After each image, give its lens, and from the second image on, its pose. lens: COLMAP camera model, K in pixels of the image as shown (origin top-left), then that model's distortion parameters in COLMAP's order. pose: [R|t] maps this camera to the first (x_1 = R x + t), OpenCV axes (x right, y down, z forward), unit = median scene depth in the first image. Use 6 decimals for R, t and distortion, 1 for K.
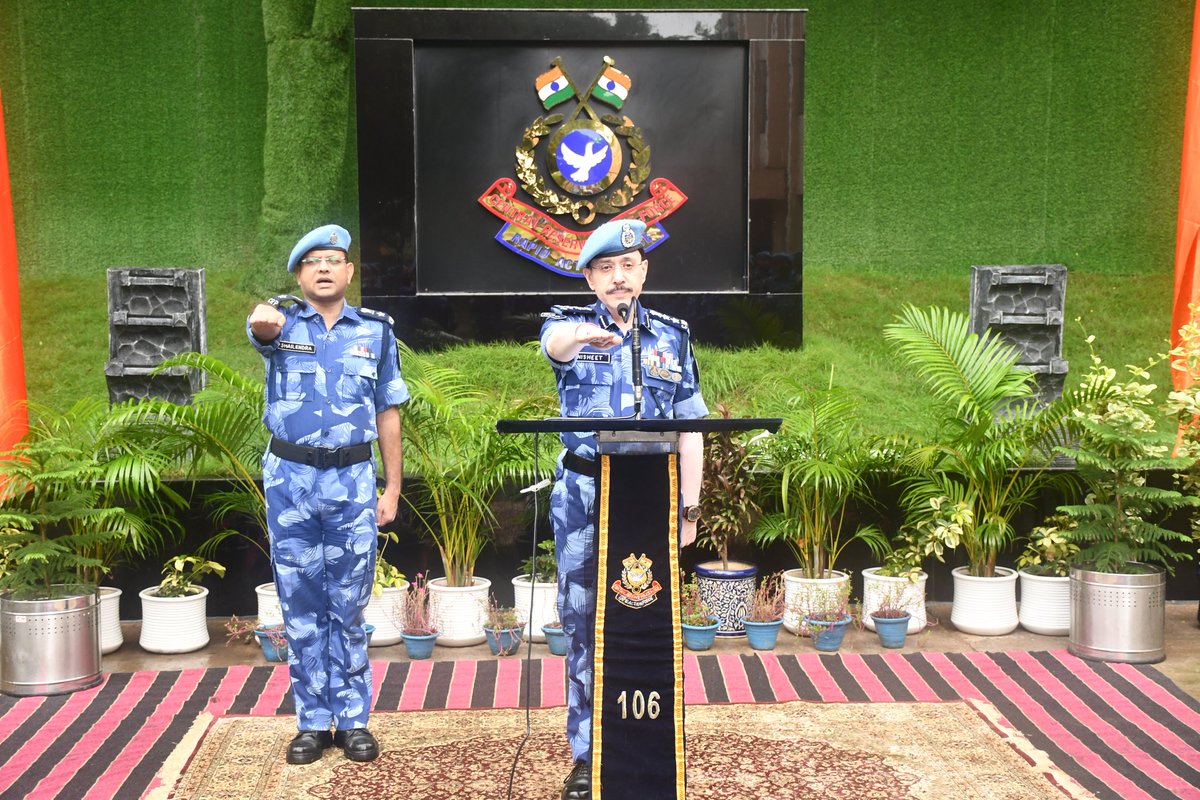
lens RADIAL K [[1653.3, 0, 600.0], [0, 1653.3, 400.0], [0, 0, 1]] dist [0.143958, -0.009586]
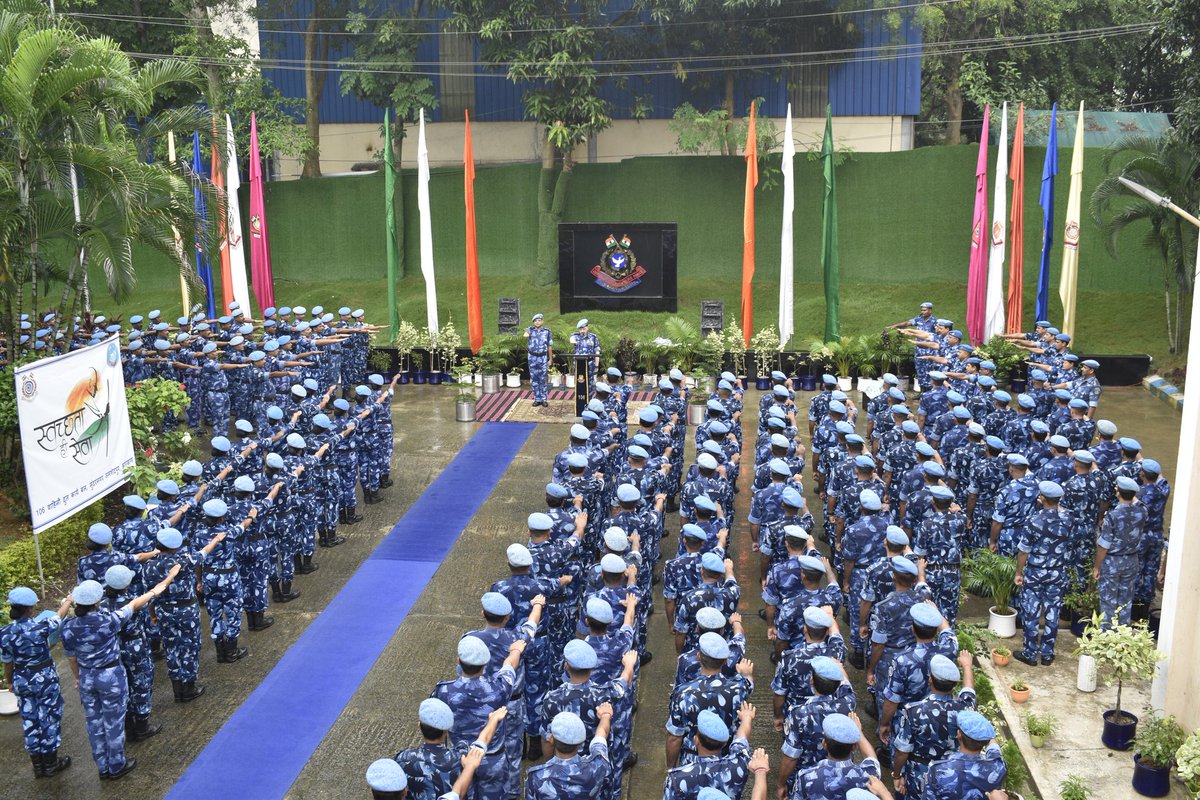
lens RADIAL K [[1223.8, 0, 600.0], [0, 1223.8, 400.0], [0, 0, 1]] dist [0.000680, -0.000617]
pose [[0.983707, 0.035278, -0.176284, 0.620156], [-0.007774, 0.987987, 0.154339, -0.362347], [0.179611, -0.150454, 0.972164, -2.415161]]
